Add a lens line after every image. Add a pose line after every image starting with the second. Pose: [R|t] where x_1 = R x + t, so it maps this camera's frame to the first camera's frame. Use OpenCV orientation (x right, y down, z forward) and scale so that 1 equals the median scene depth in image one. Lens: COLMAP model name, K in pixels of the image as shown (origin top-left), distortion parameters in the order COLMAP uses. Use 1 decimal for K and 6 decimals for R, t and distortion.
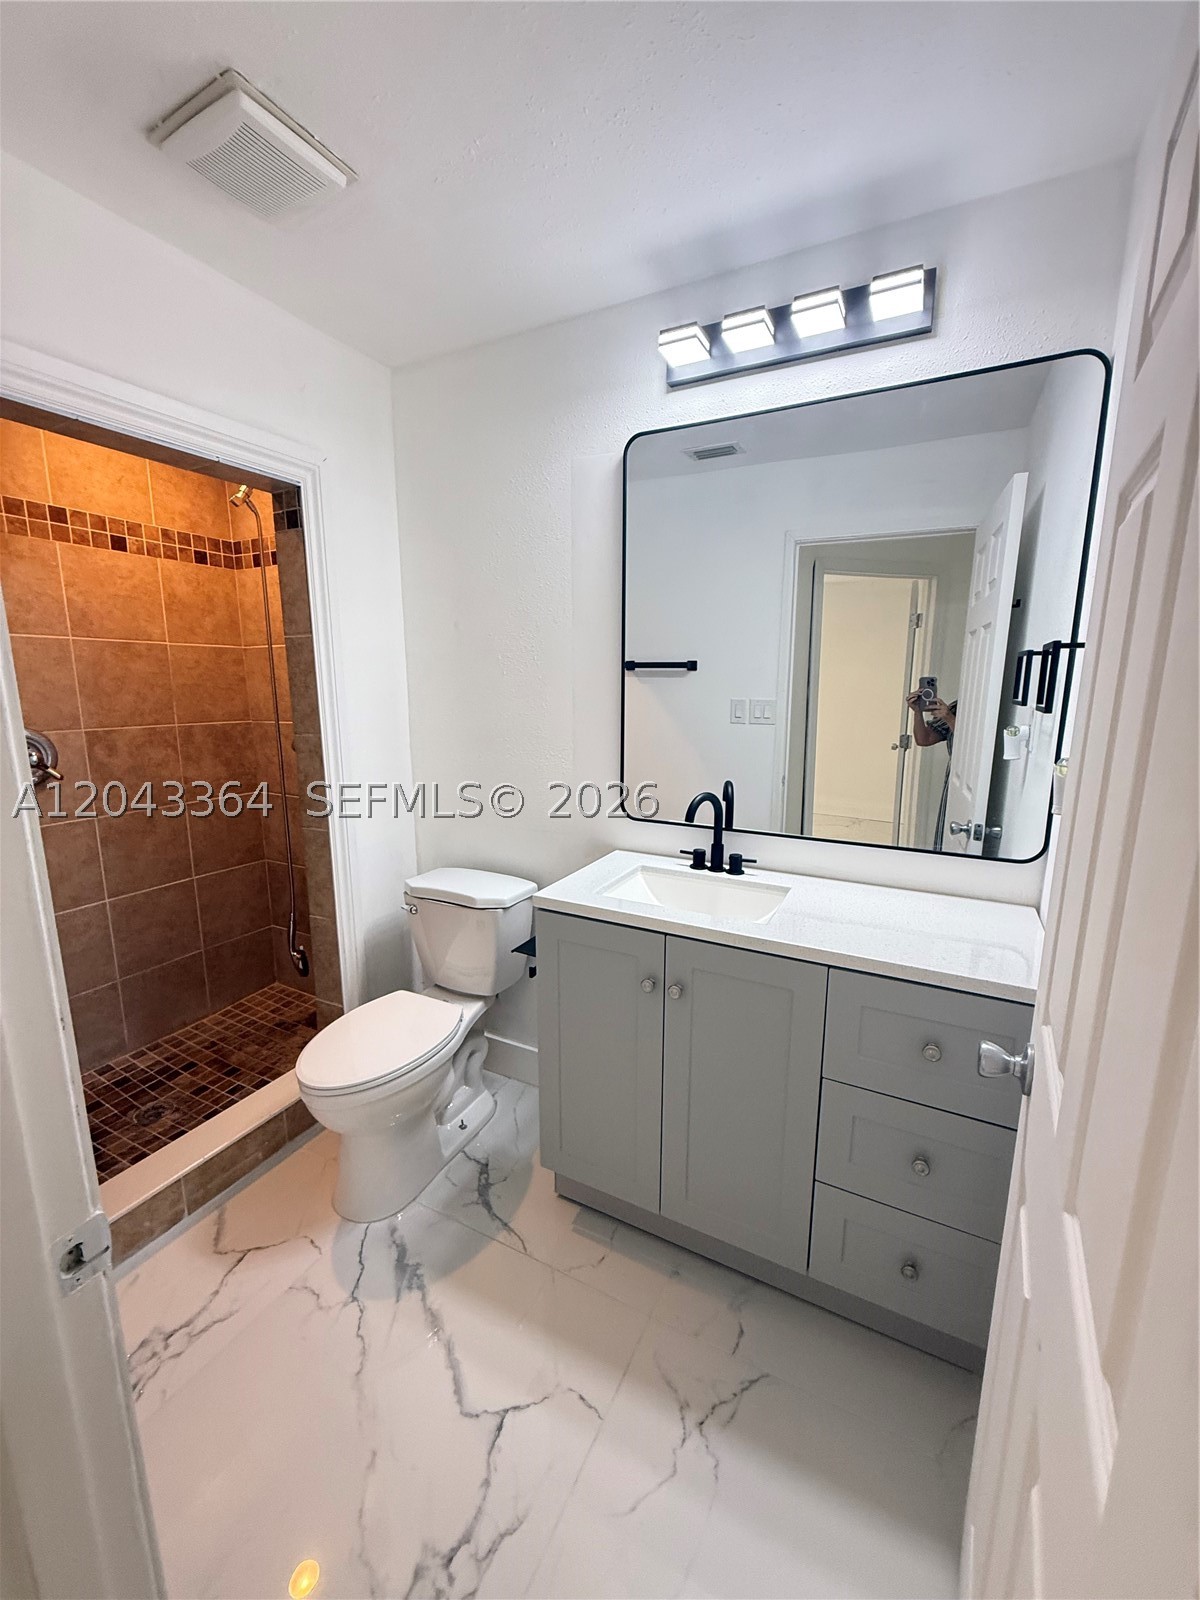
lens RADIAL K [[643.0, 0, 604.3], [0, 643.0, 798.2], [0, 0, 1]] dist [0.001761, 0.000175]
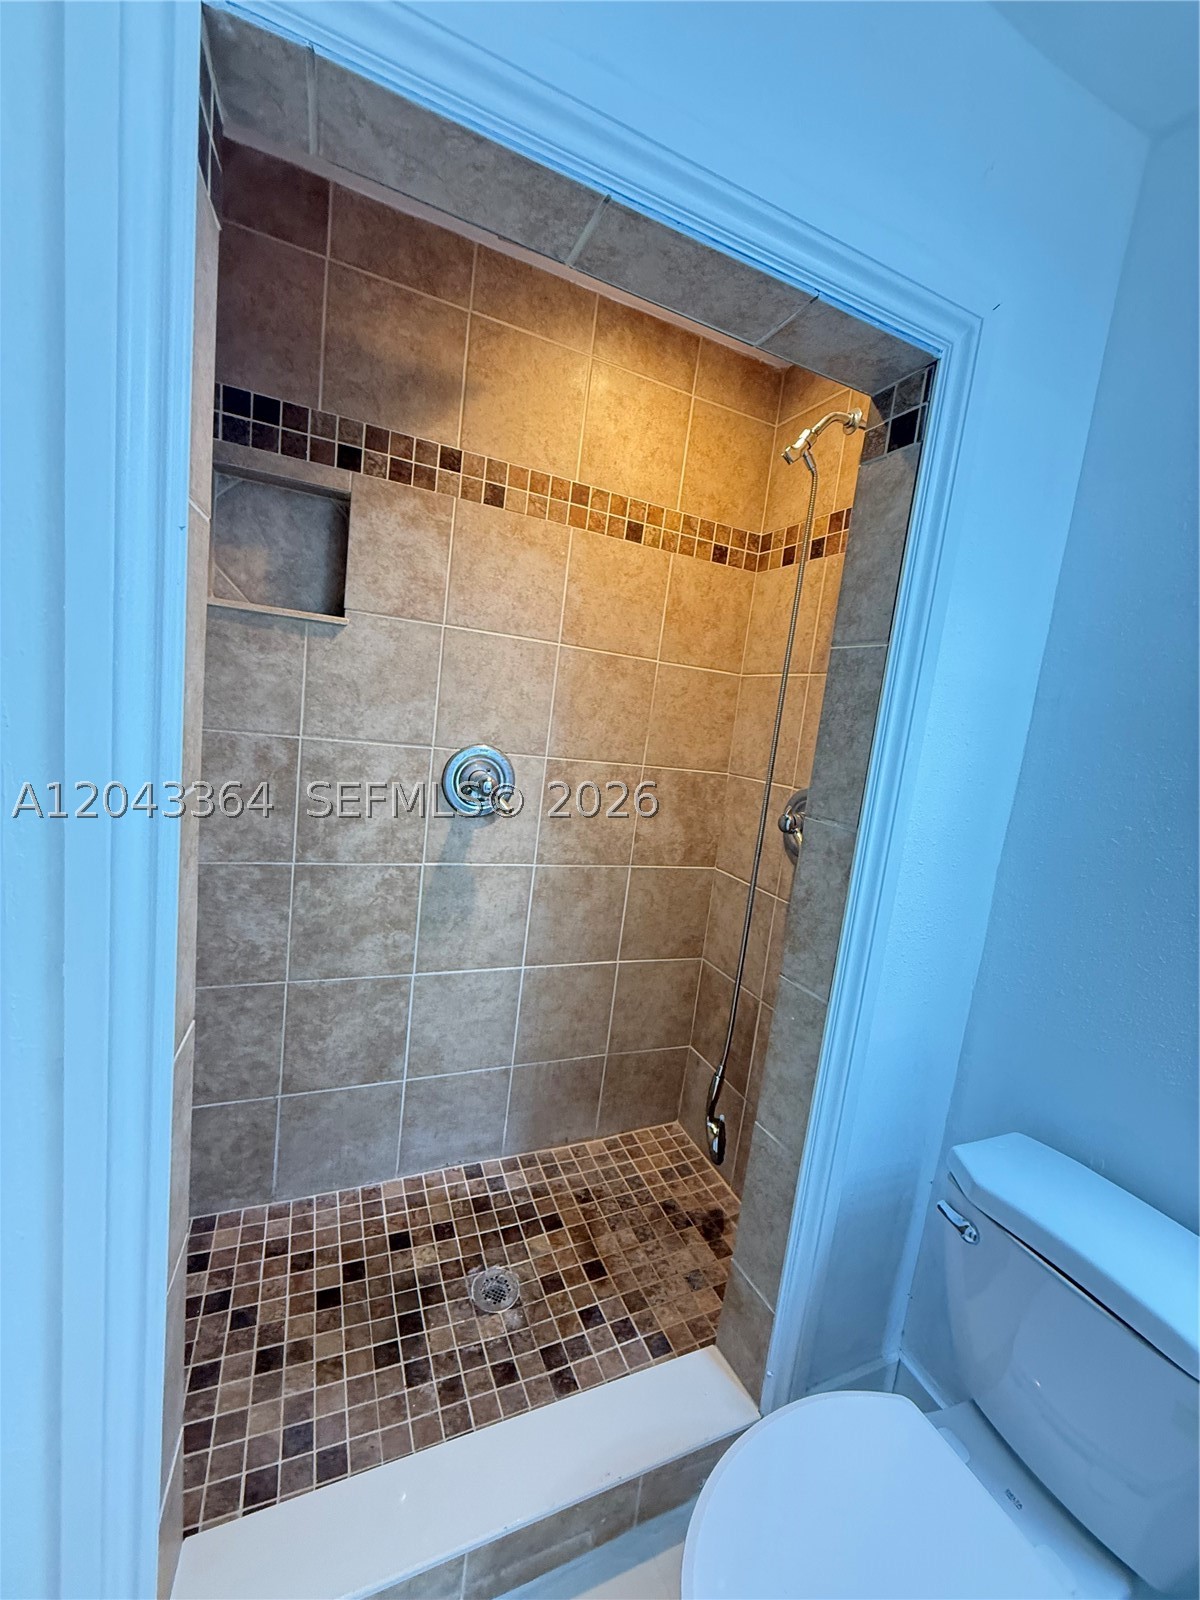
lens RADIAL K [[643.0, 0, 601.3], [0, 643.0, 801.2], [0, 0, 1]] dist [0.001761, 0.000175]
pose [[0.780509, 0.176020, -0.599852, -0.240202], [-0.225612, 0.974187, -0.007695, -0.056767], [0.583013, 0.141339, 0.800074, 0.368769]]
